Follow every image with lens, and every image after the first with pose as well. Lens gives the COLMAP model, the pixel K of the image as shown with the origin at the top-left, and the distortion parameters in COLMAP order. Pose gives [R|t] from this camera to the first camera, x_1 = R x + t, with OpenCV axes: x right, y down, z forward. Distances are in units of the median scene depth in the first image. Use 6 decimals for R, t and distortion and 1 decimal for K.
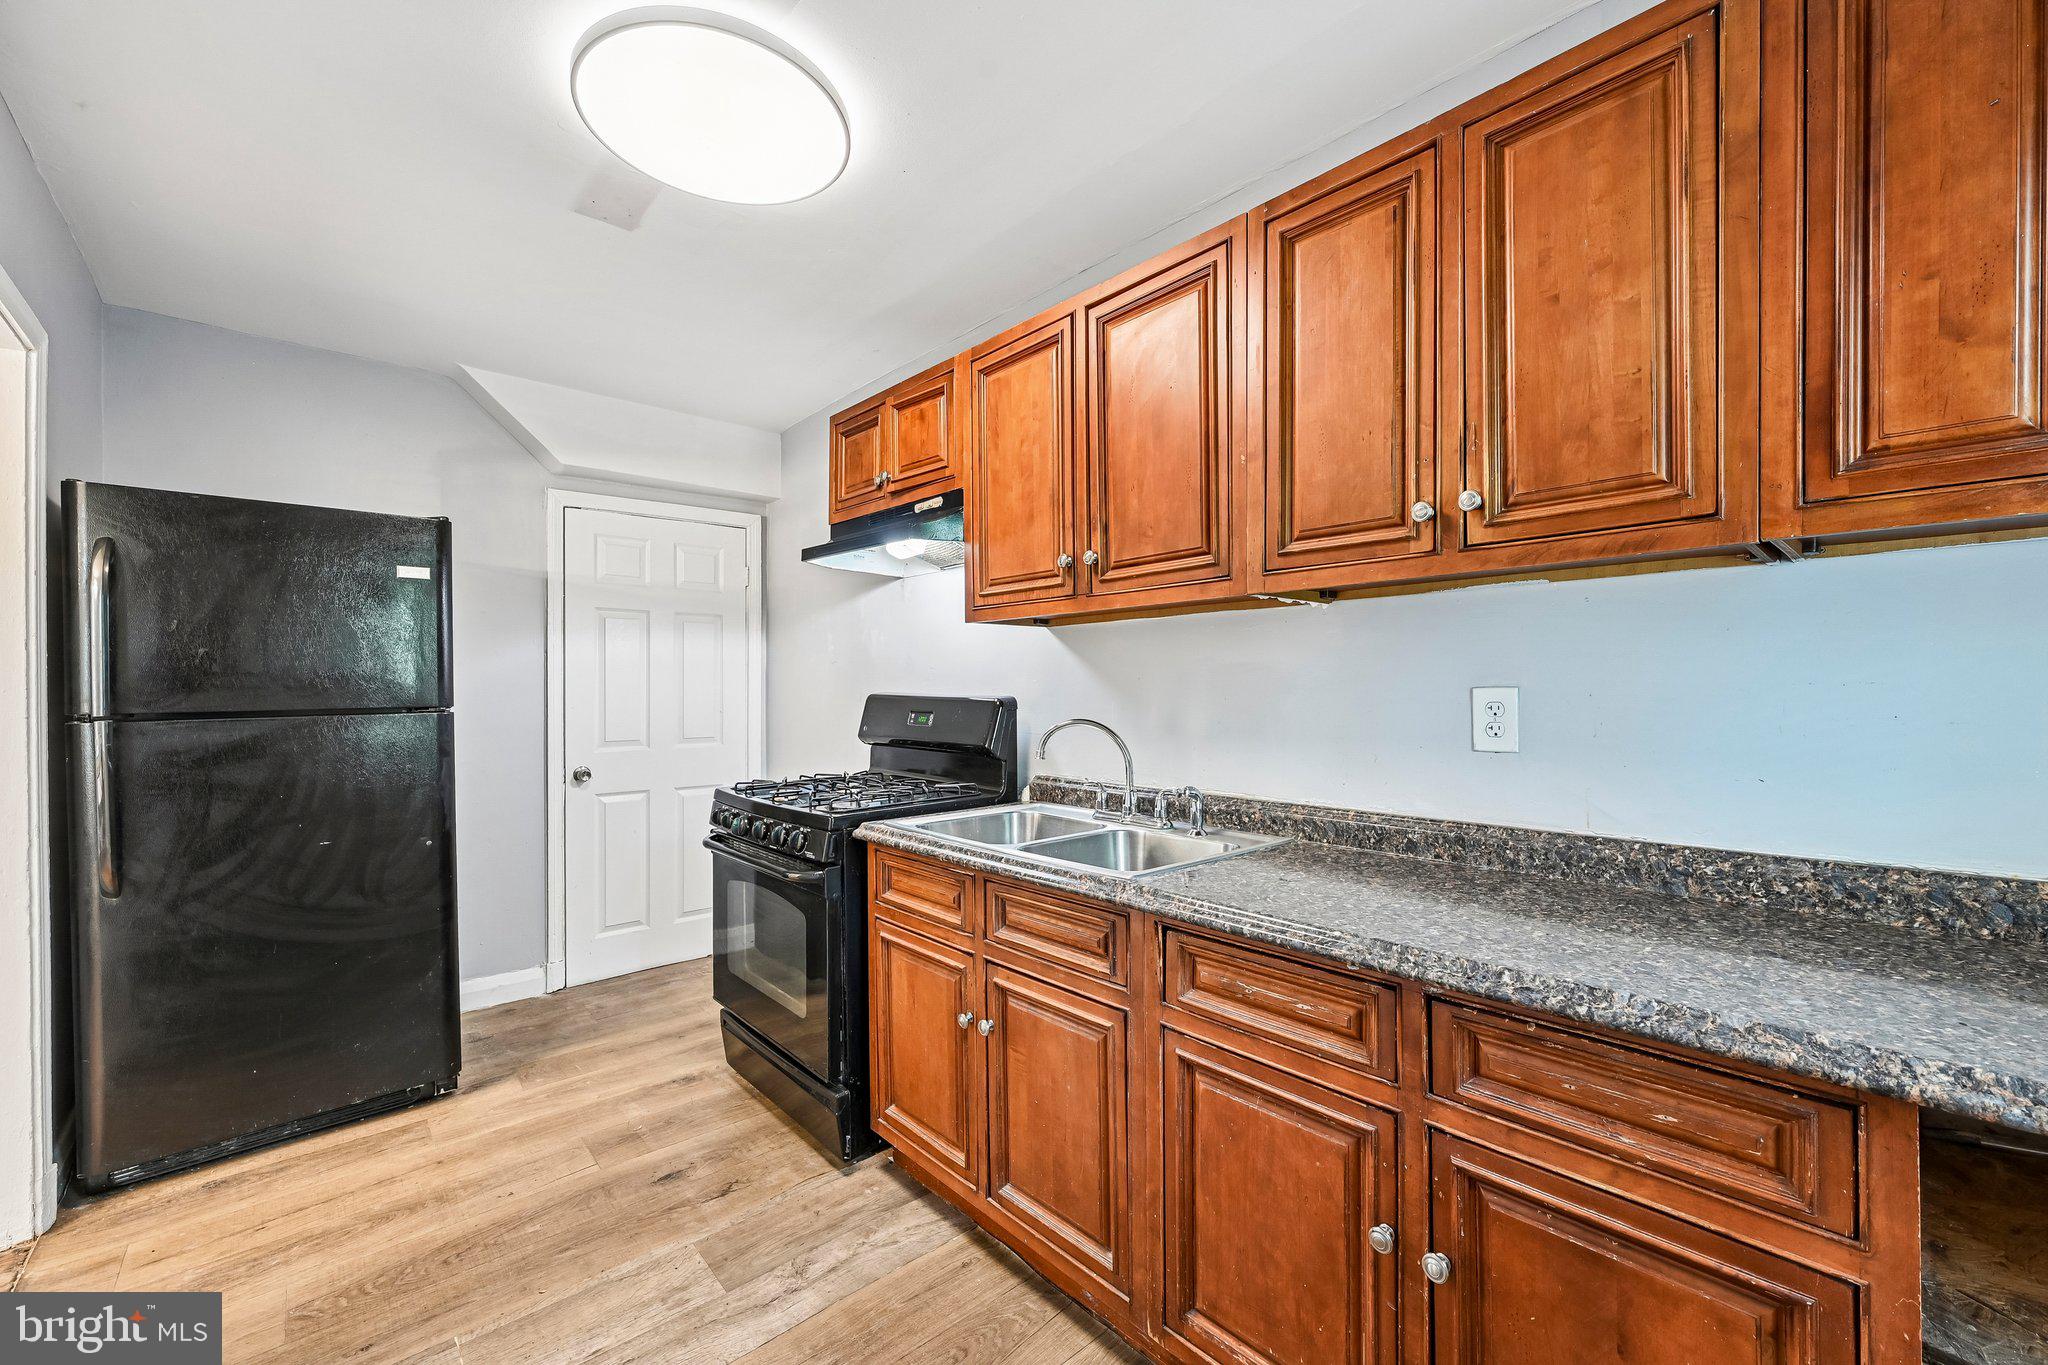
lens RADIAL K [[808.0, 0, 1025.7], [0, 808.0, 684.2], [0, 0, 1]] dist [-0.000893, 0.000225]
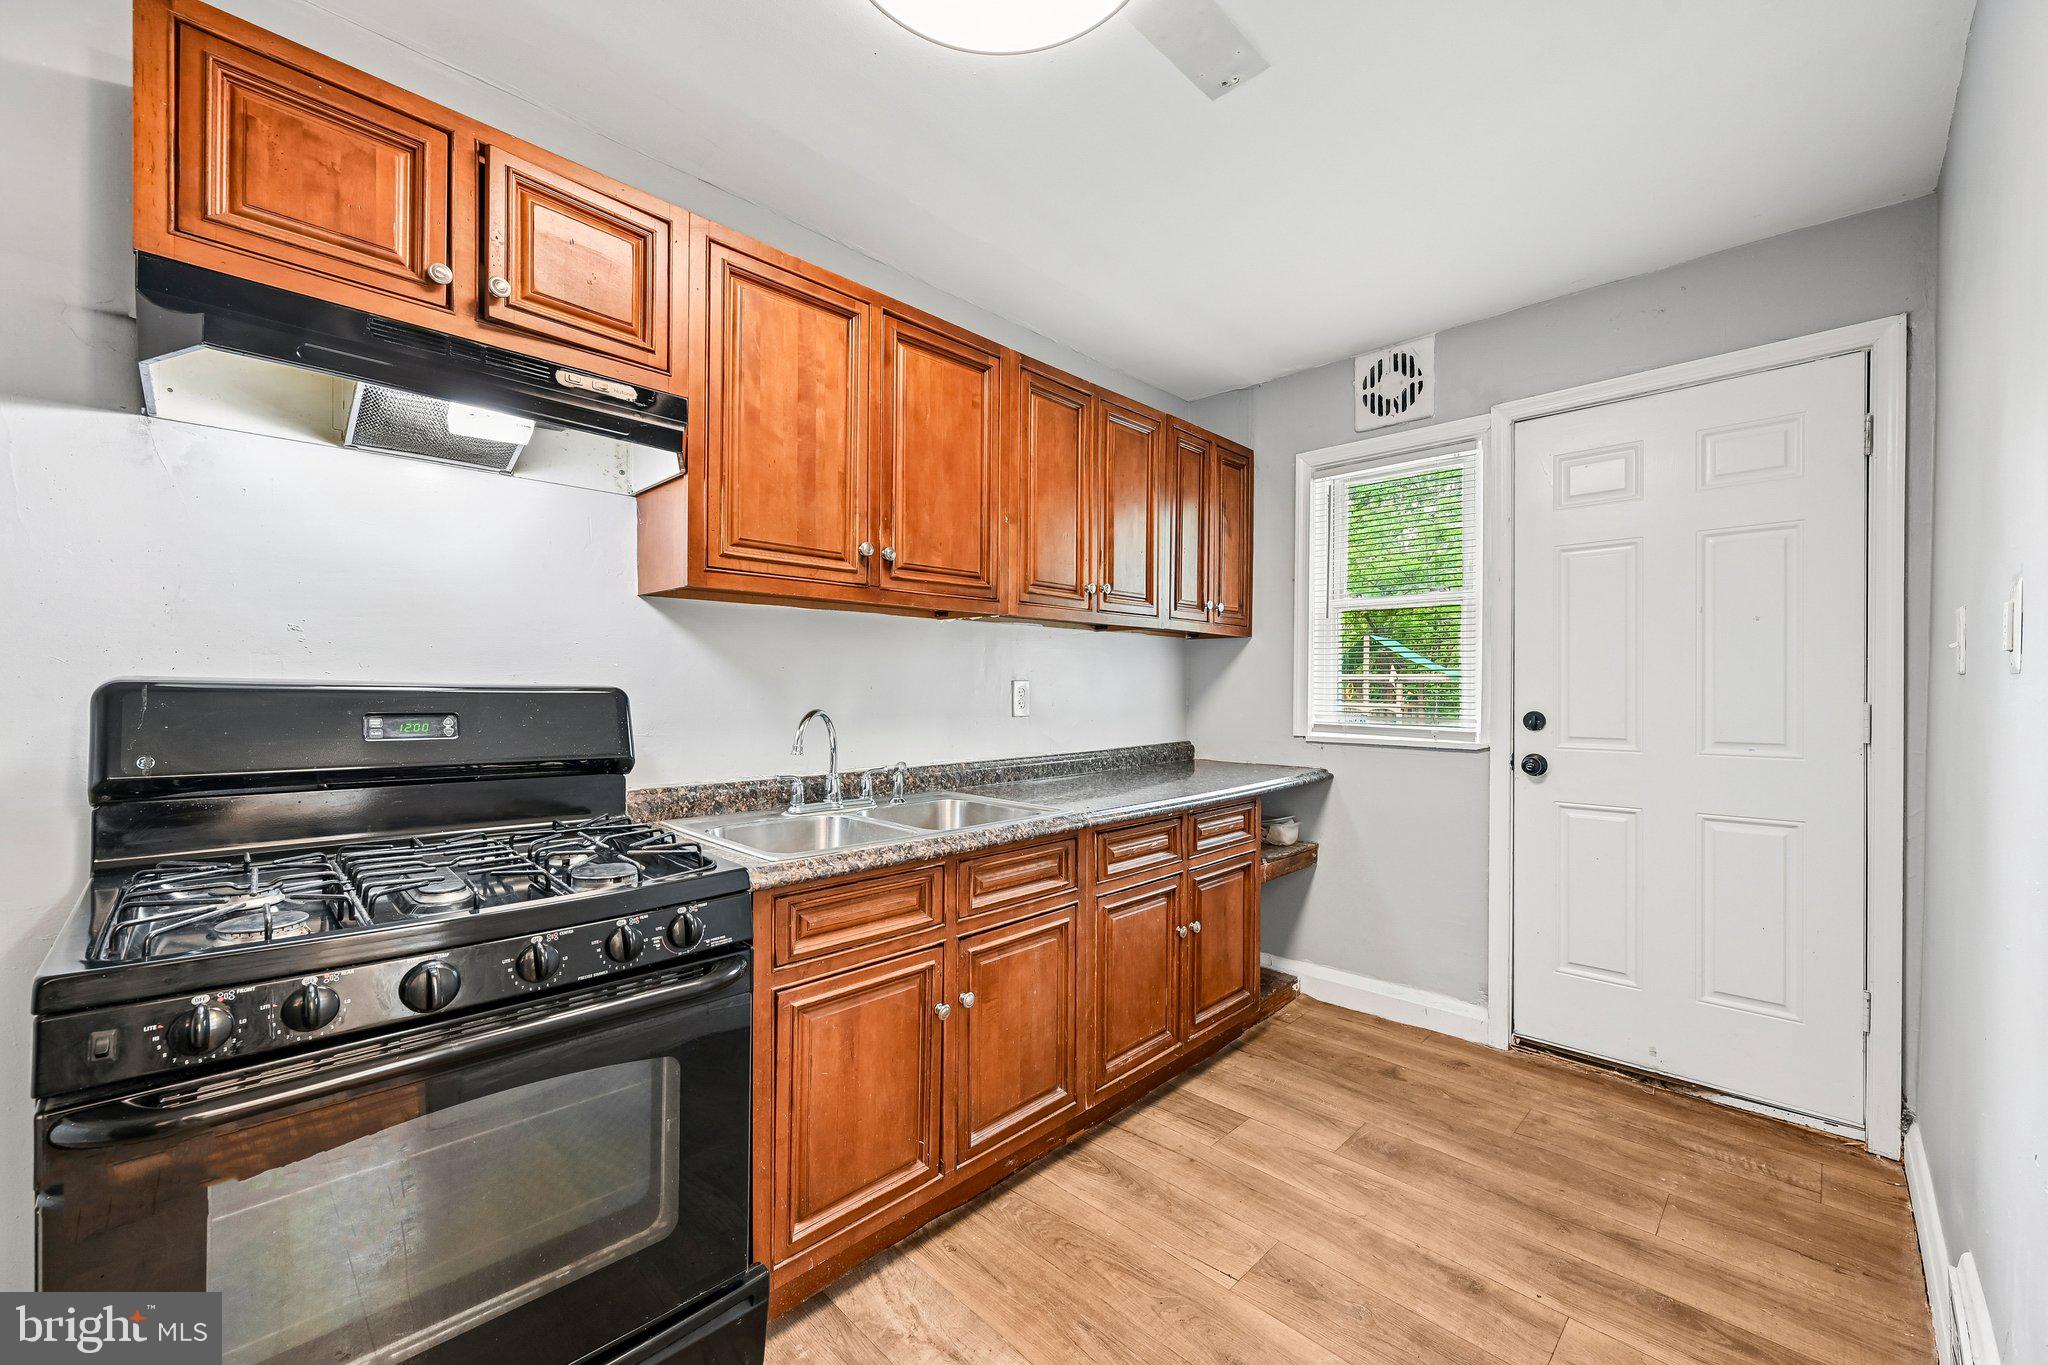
lens RADIAL K [[808.0, 0, 1024.8], [0, 808.0, 692.2], [0, 0, 1]] dist [-0.000893, 0.000225]
pose [[-0.050093, -0.003095, 0.998740, -1.115779], [-0.009256, 0.999954, 0.002634, 0.022189], [-0.998702, -0.009113, -0.050119, 0.996510]]
